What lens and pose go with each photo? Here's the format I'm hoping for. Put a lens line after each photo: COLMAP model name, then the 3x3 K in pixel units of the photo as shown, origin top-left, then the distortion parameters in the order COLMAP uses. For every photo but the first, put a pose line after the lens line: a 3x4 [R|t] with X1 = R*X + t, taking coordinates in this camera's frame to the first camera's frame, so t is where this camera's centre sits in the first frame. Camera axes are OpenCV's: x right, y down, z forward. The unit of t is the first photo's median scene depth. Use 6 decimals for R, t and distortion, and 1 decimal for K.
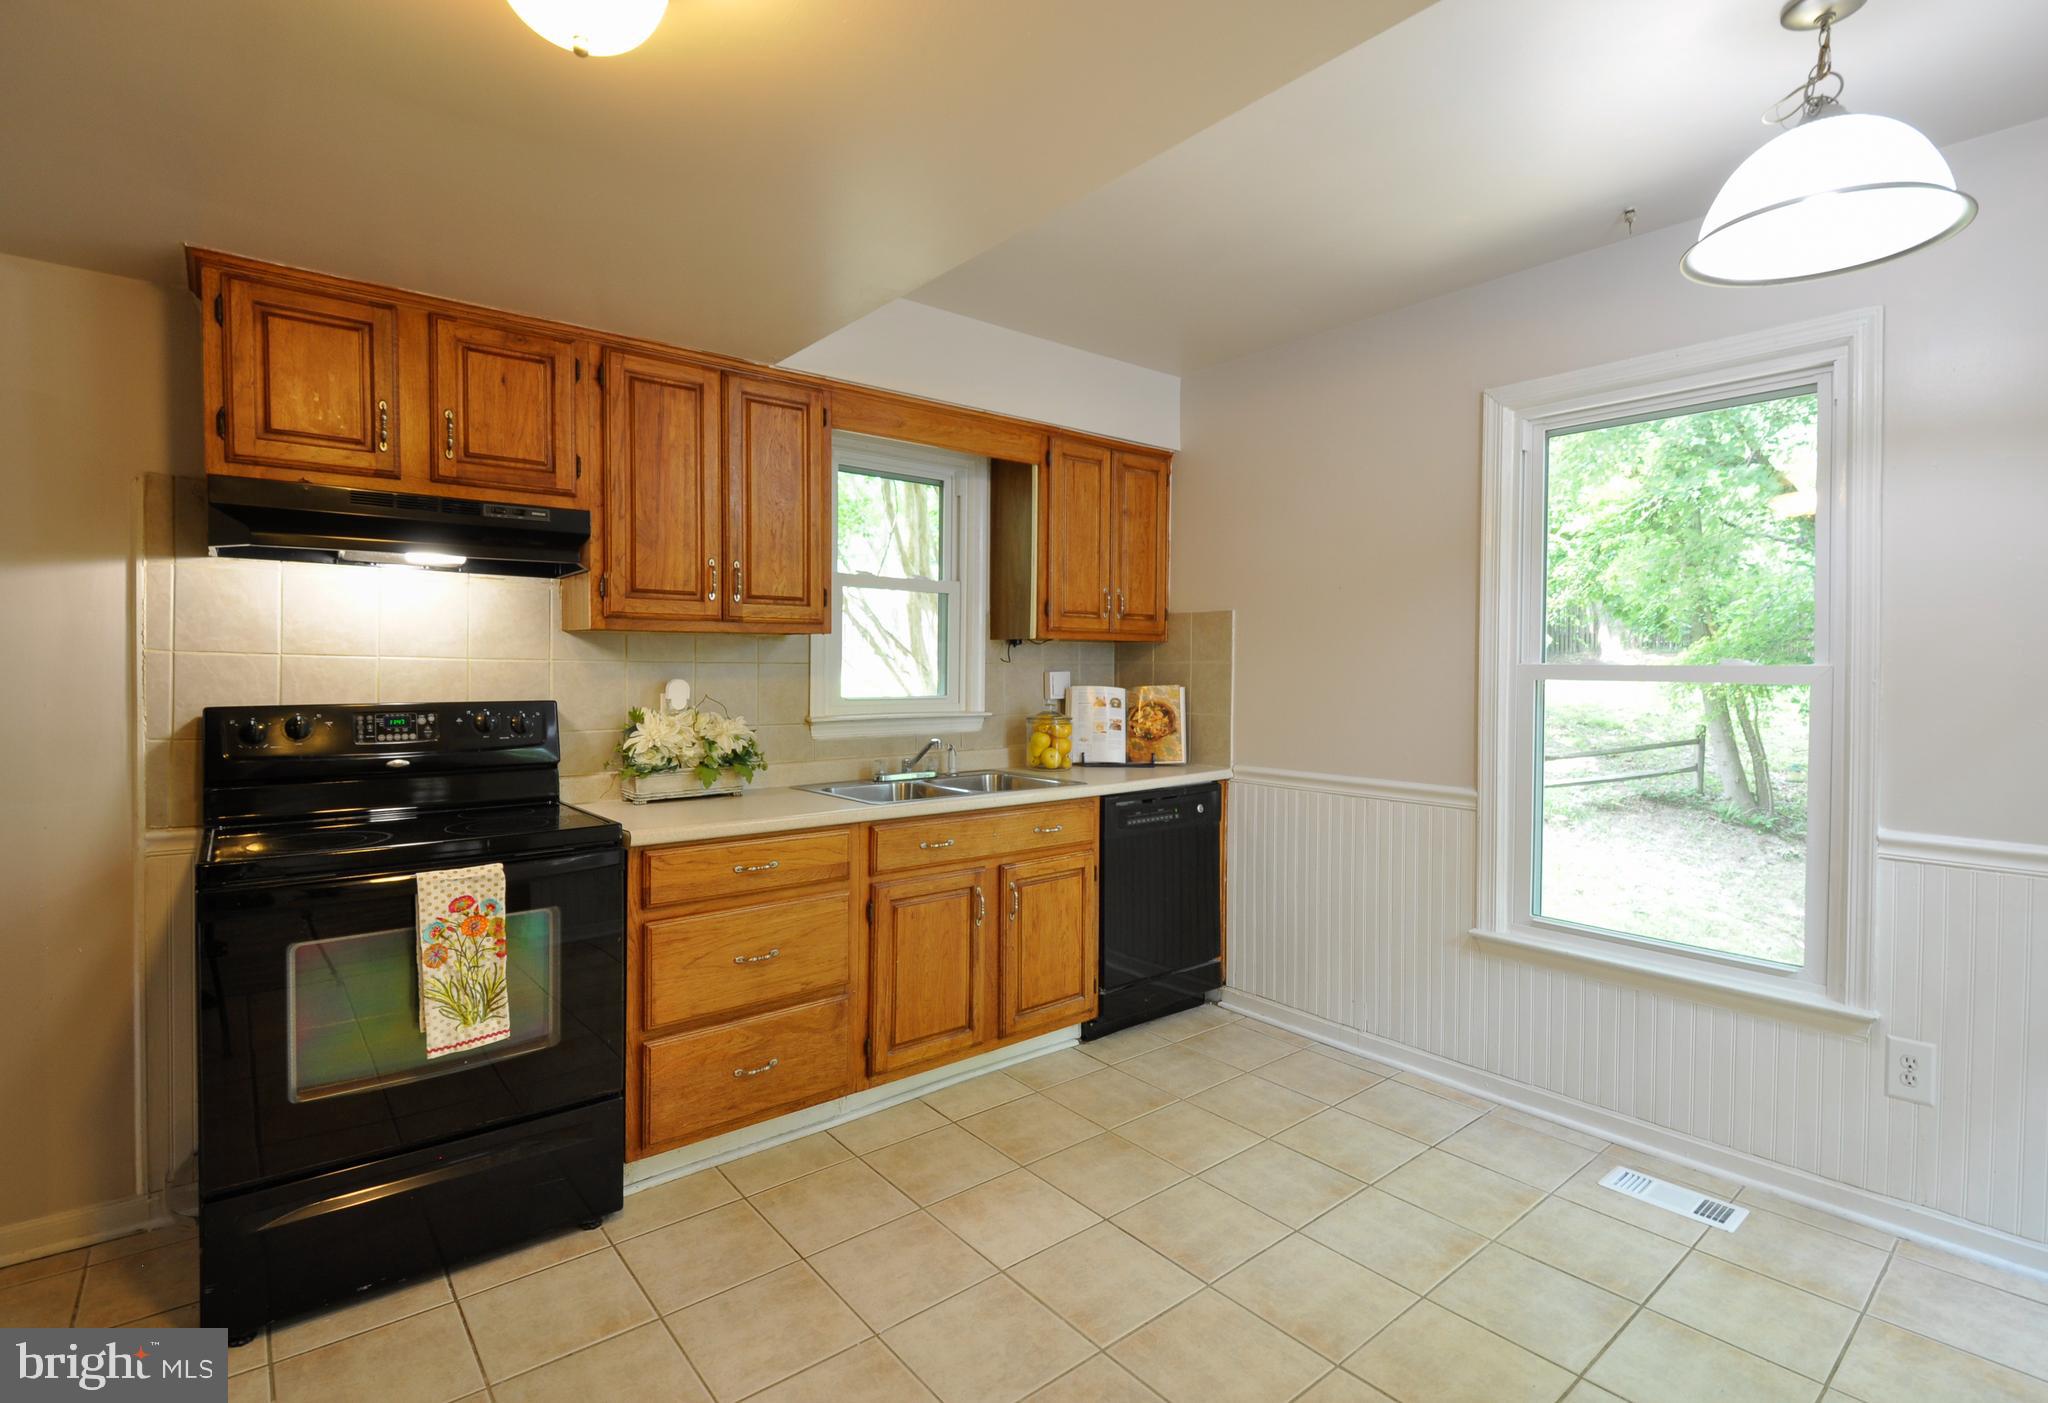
lens RADIAL K [[950.6, 0, 1040.0], [0, 950.6, 682.2], [0, 0, 1]] dist [-0.000364, -0.006409]
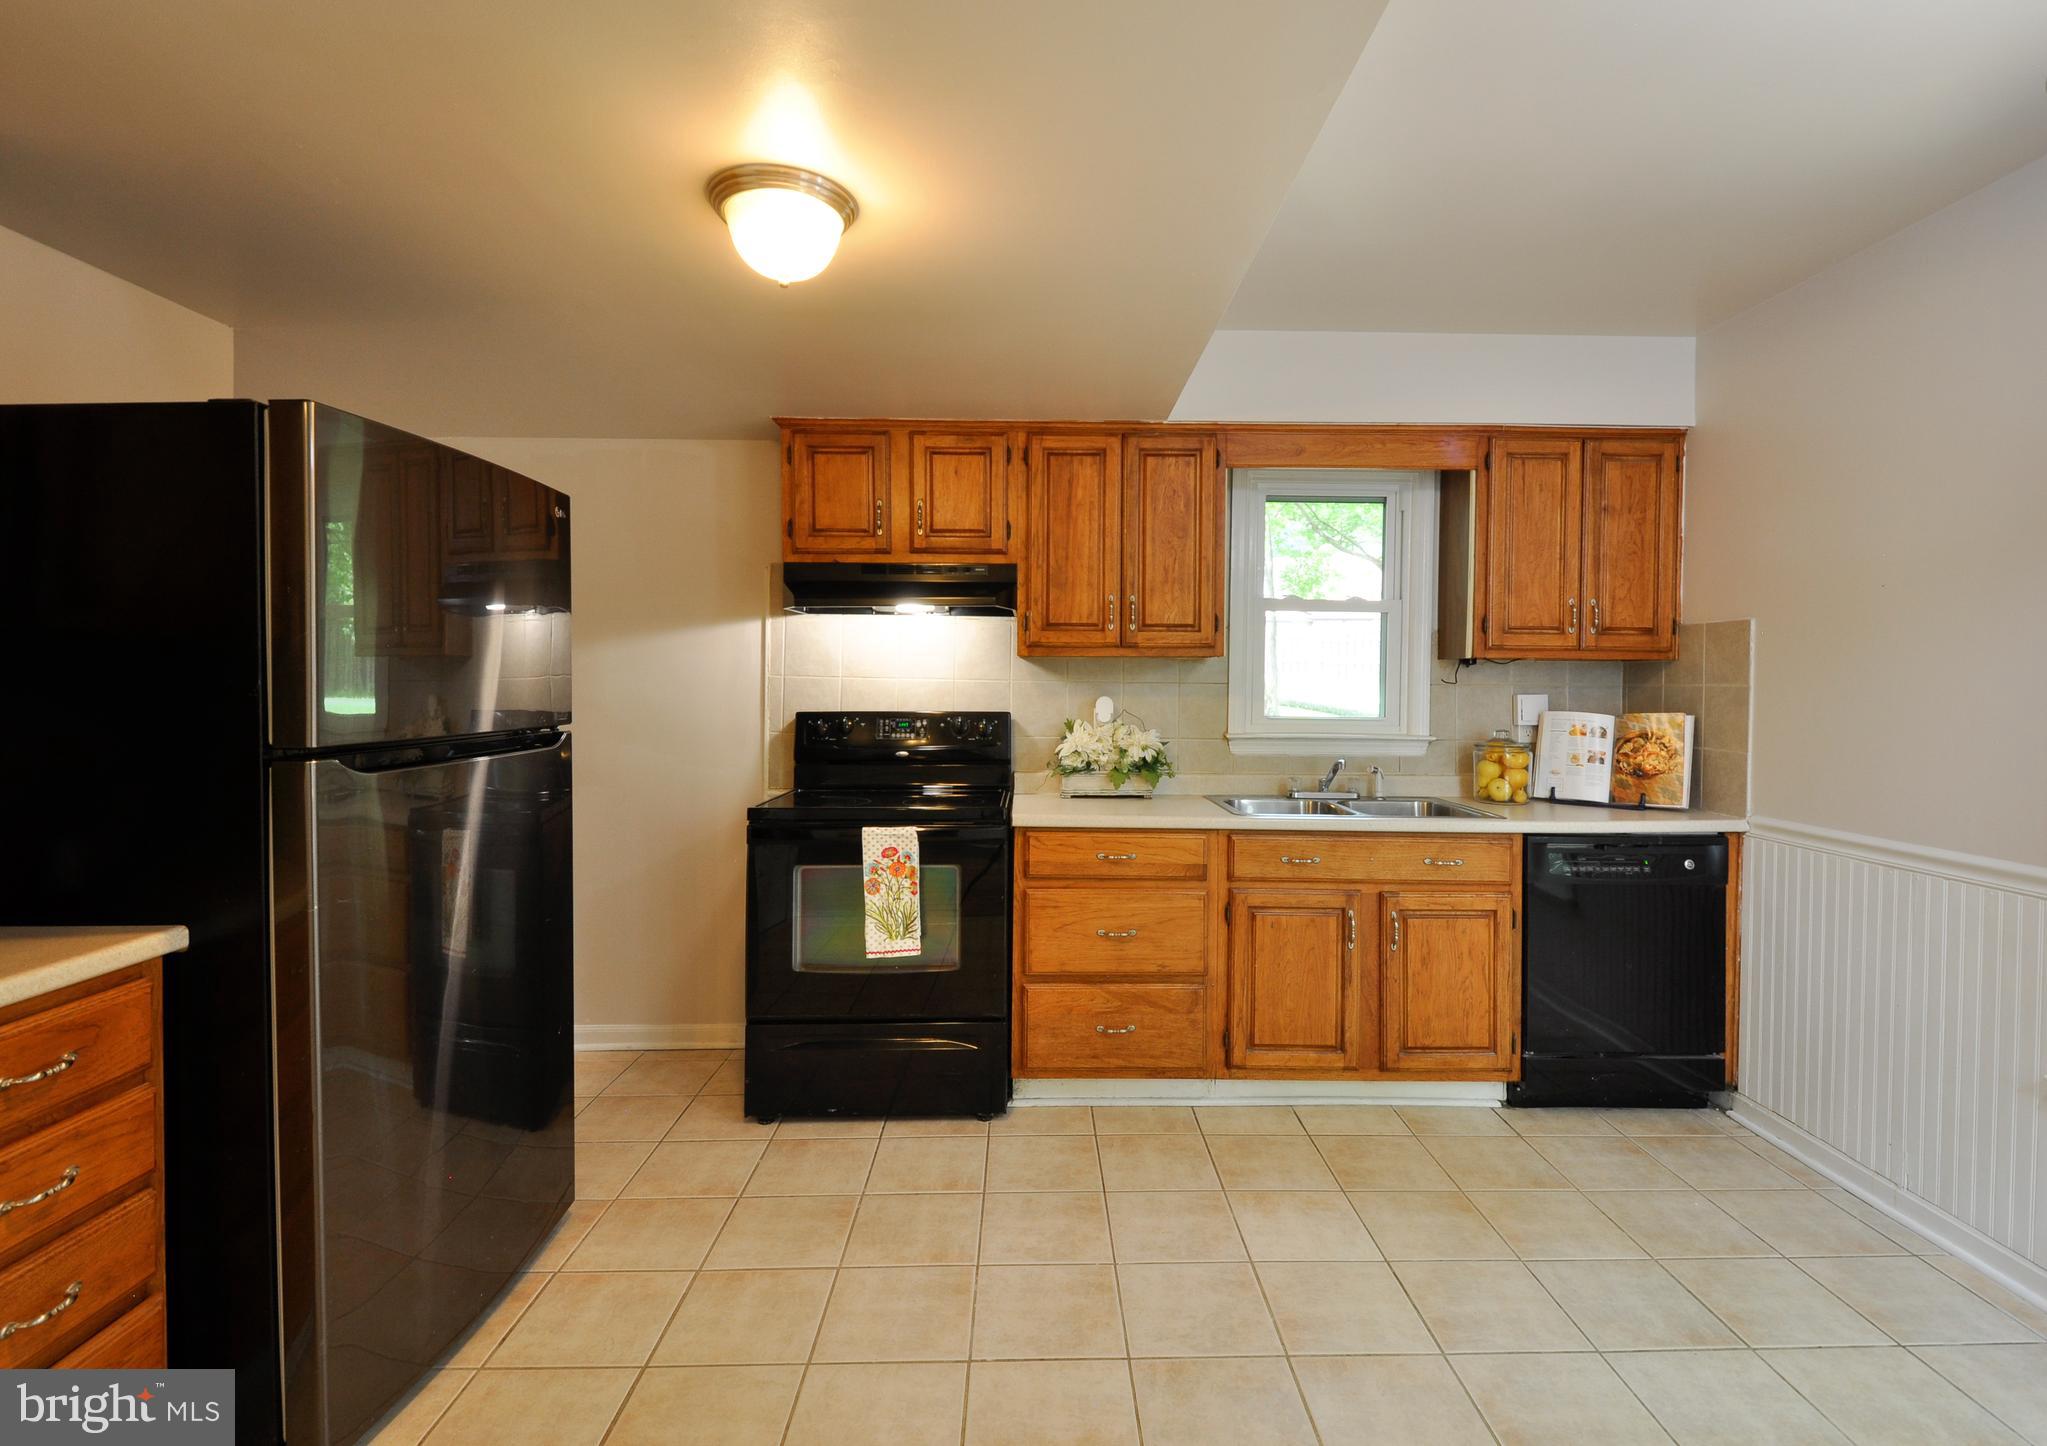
lens RADIAL K [[985.3, 0, 1071.5], [0, 985.3, 695.2], [0, 0, 1]] dist [0.017043, -0.013757]
pose [[0.792816, 0.009275, -0.609390, 0.376566], [-0.015574, 0.999866, -0.005044, 0.001463], [0.609262, 0.013490, 0.792854, 0.000726]]
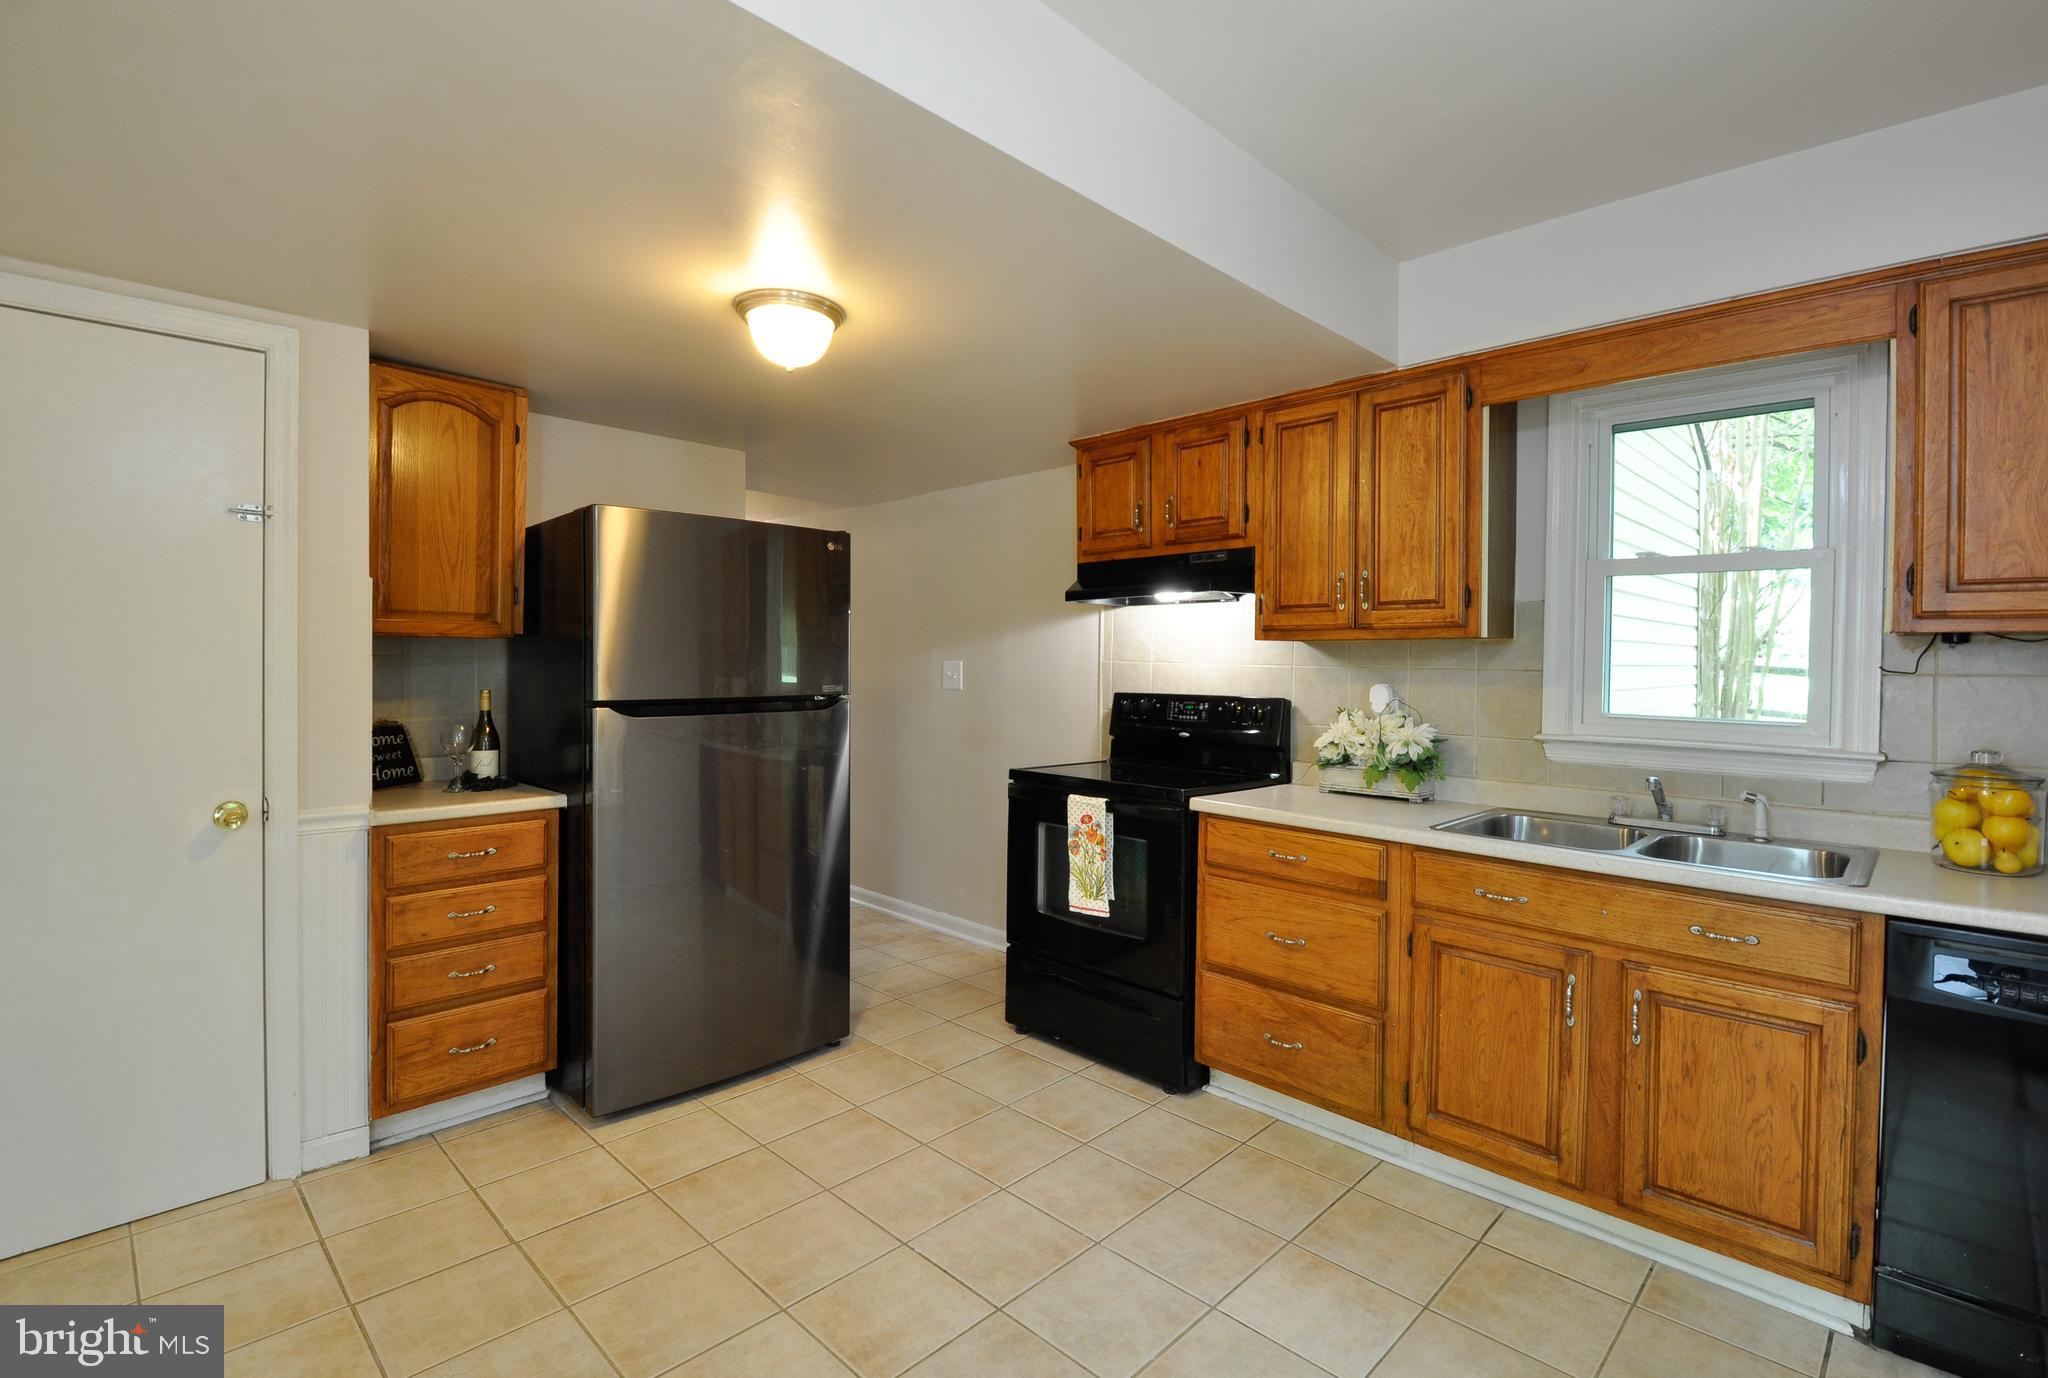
lens RADIAL K [[961.5, 0, 1046.9], [0, 961.5, 671.8], [0, 0, 1]] dist [-0.000442, -0.007111]
pose [[0.109126, 0.010251, -0.993975, 0.725828], [-0.028439, 0.999570, 0.007187, -0.016113], [0.993621, 0.027484, 0.109370, 0.576323]]
